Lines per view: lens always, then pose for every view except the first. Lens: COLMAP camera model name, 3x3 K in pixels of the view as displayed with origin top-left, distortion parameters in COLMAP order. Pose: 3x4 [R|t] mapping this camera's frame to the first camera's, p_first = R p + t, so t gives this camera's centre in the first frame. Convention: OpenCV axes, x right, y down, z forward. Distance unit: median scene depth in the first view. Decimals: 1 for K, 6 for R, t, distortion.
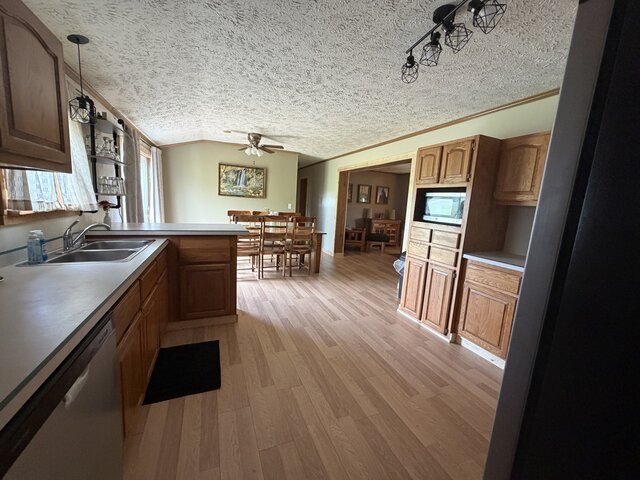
lens RADIAL K [[256.0, 0, 319.1], [0, 256.0, 241.0], [0, 0, 1]] dist [0.002230, -0.000518]
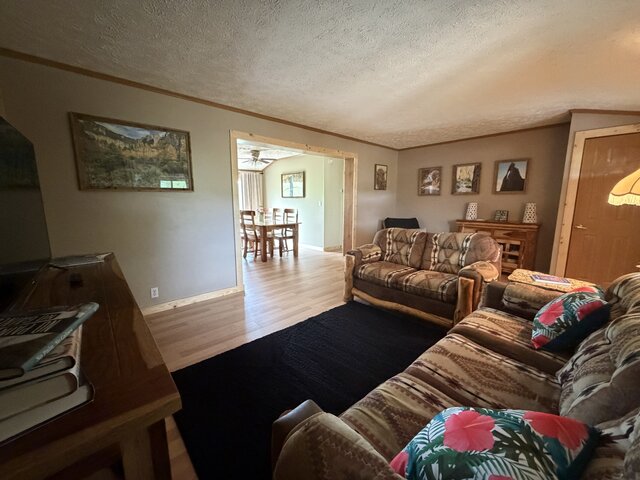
lens RADIAL K [[256.0, 0, 317.7], [0, 256.0, 238.3], [0, 0, 1]] dist [0.002230, -0.000518]
pose [[0.332160, 0.080135, -0.939813, 0.635718], [-0.117580, 0.992130, 0.043039, -0.030287], [0.935866, 0.096208, 0.338969, 0.480143]]
